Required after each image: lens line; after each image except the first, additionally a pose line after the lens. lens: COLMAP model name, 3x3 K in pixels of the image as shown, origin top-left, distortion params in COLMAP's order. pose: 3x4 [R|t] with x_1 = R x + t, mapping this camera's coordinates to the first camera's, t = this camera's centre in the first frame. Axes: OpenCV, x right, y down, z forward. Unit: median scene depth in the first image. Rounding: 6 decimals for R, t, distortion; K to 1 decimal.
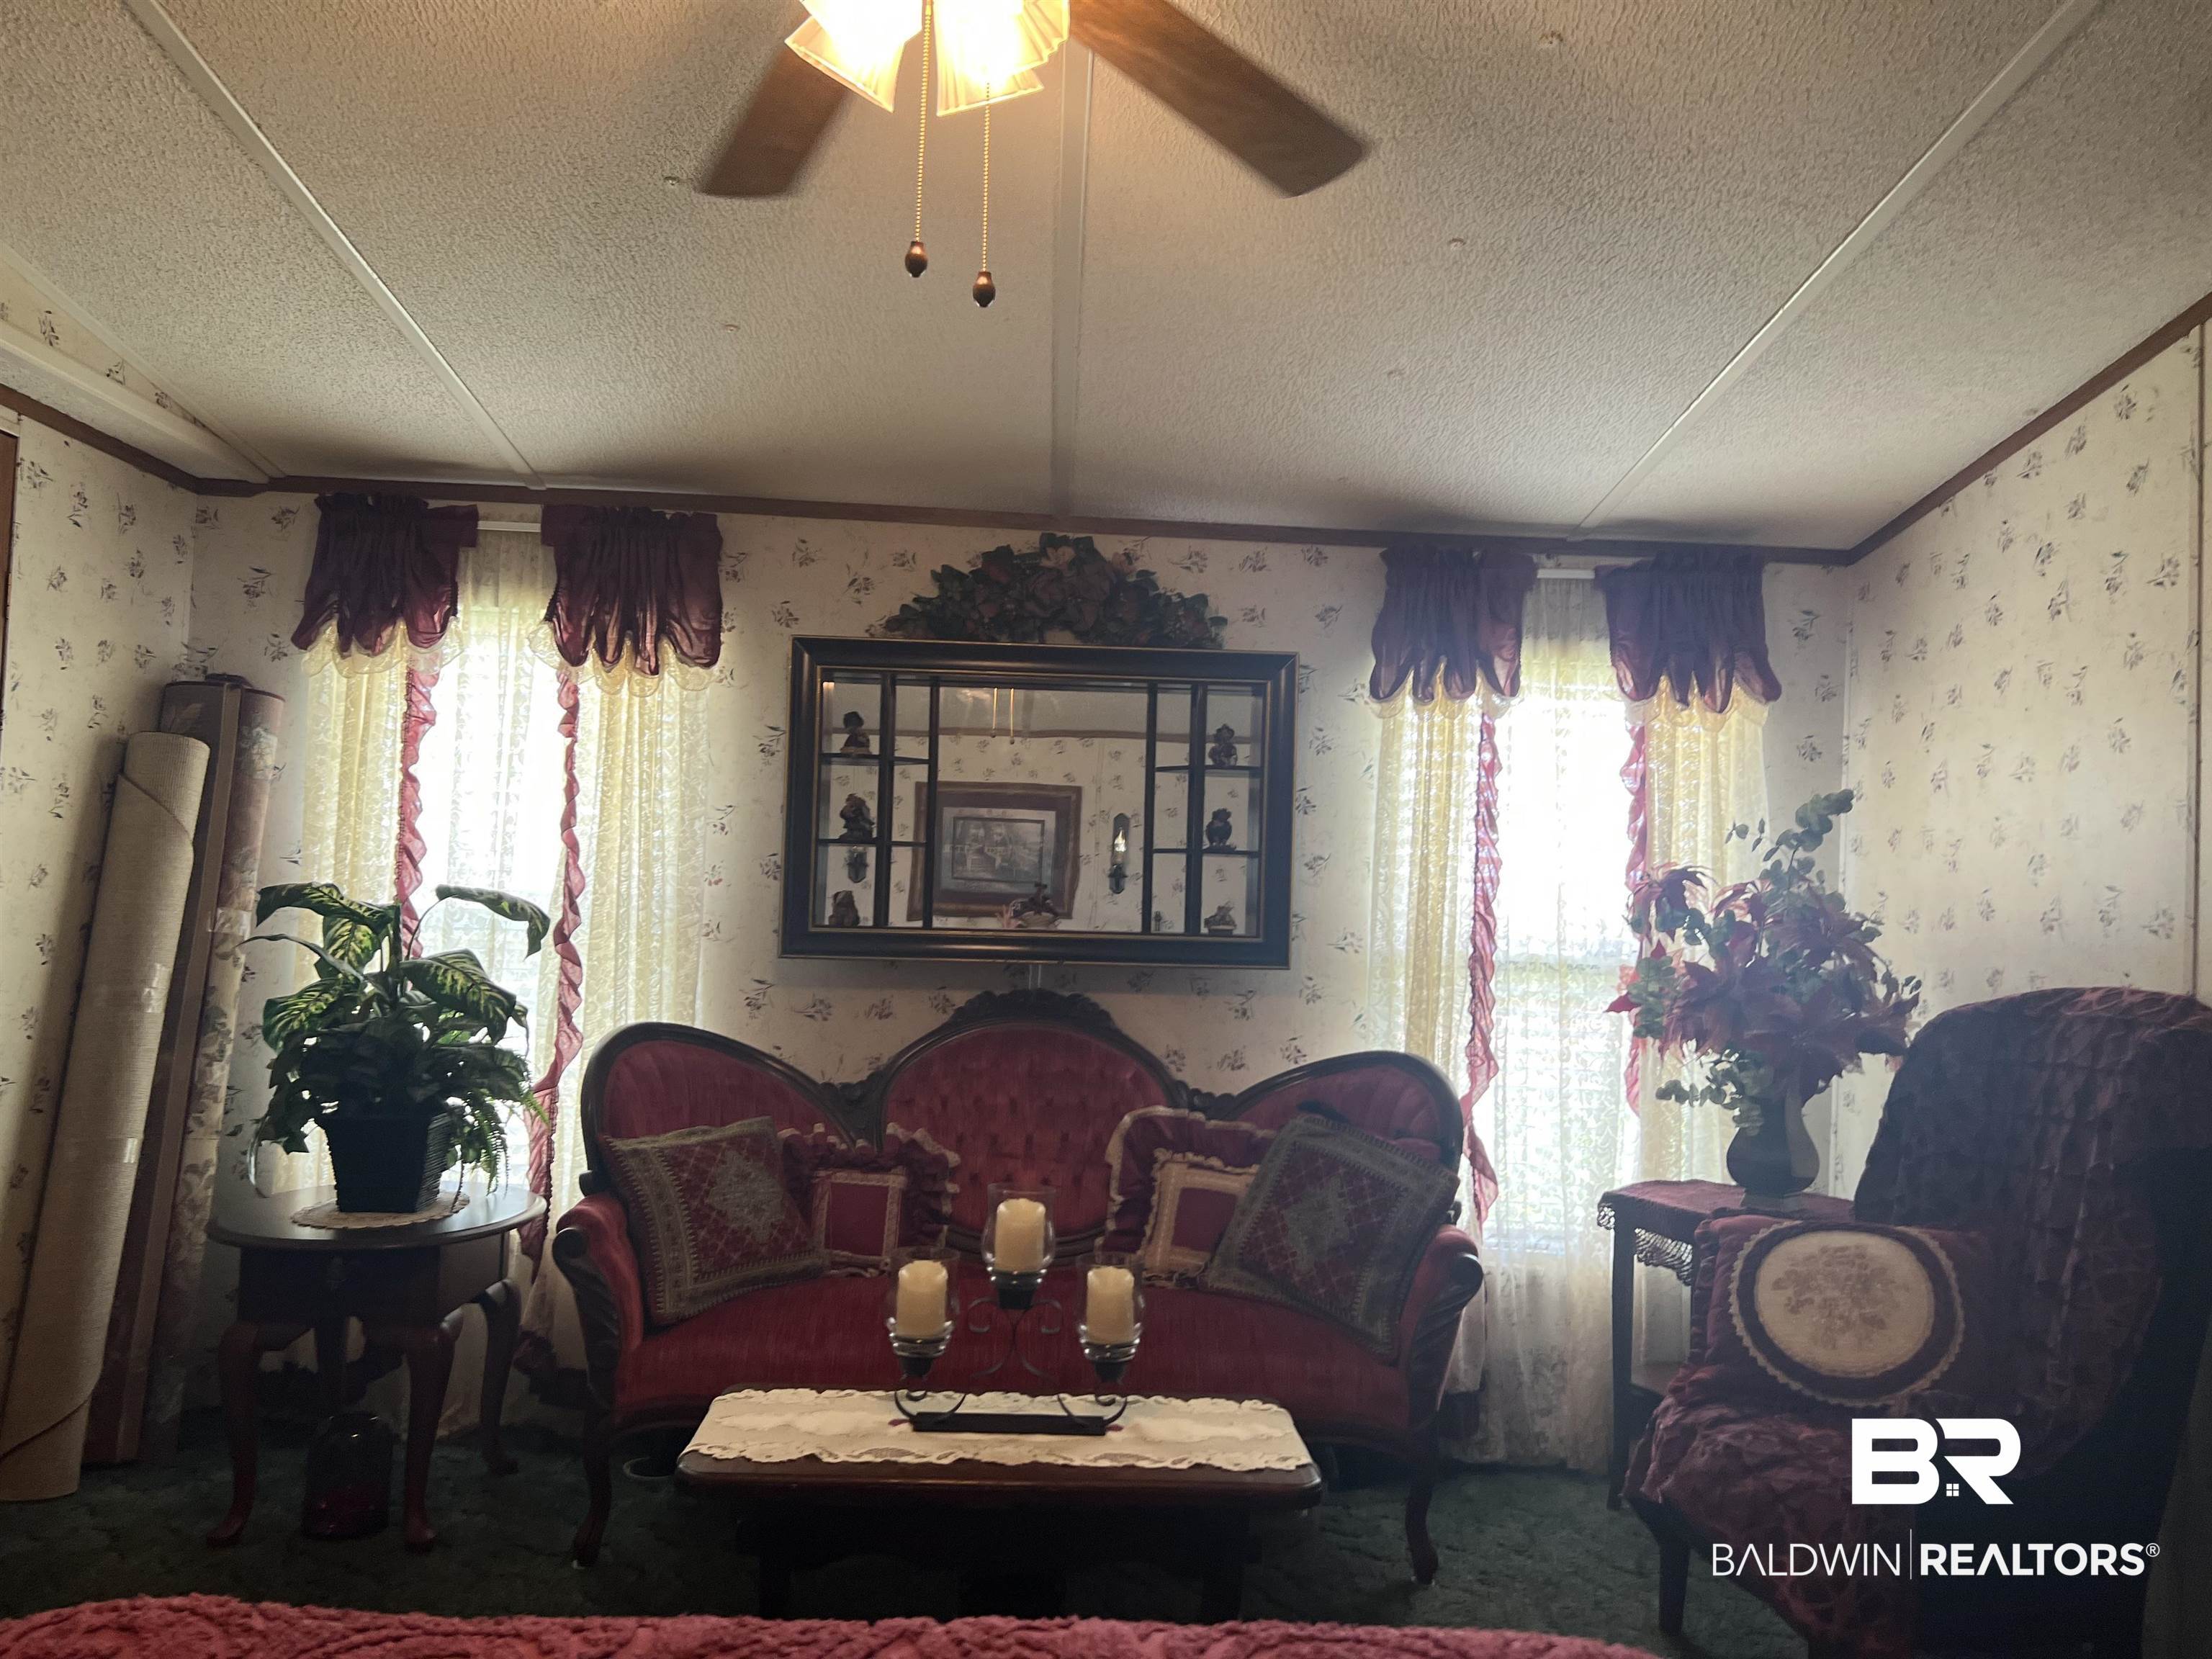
lens RADIAL K [[1668.3, 0, 1091.0], [0, 1668.3, 821.0], [0, 0, 1]] dist [0.047175, -0.061411]
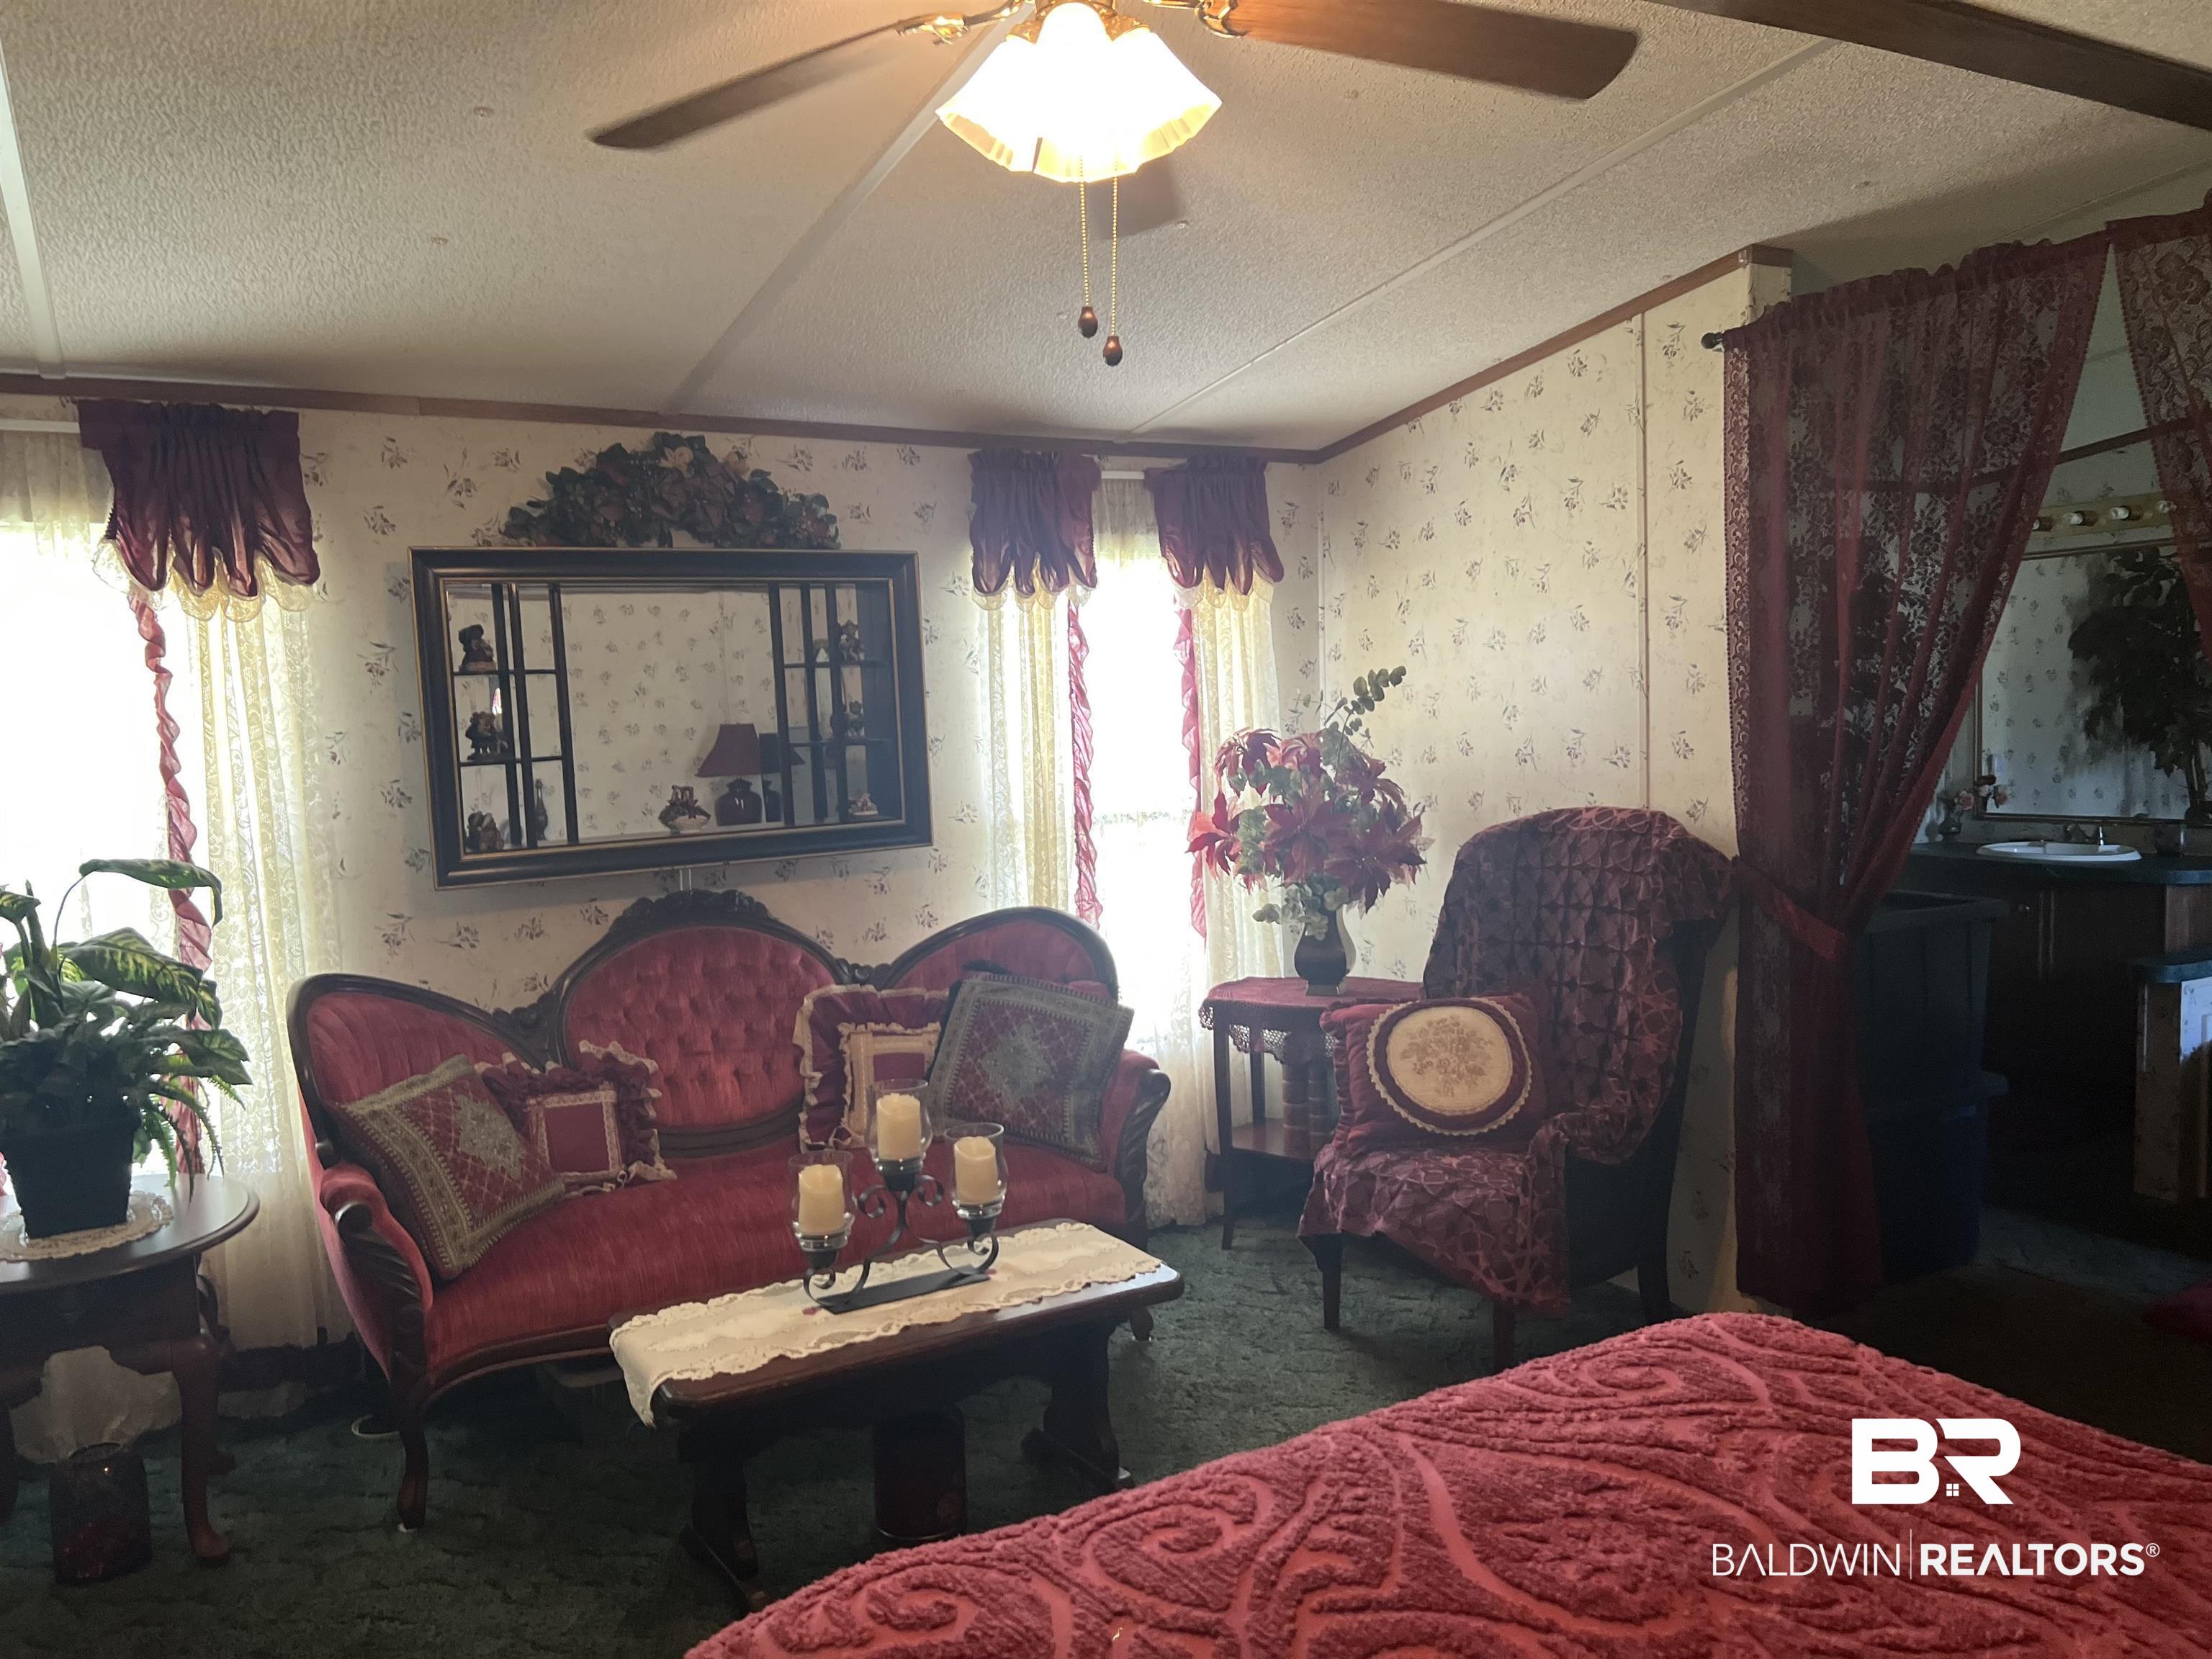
lens RADIAL K [[1668.3, 0, 1109.4], [0, 1668.3, 828.7], [0, 0, 1]] dist [0.047175, -0.061411]
pose [[0.884316, -0.101689, 0.455680, -0.291625], [0.046279, 0.990278, 0.131178, -0.063721], [-0.464589, -0.094914, 0.880425, -0.020357]]
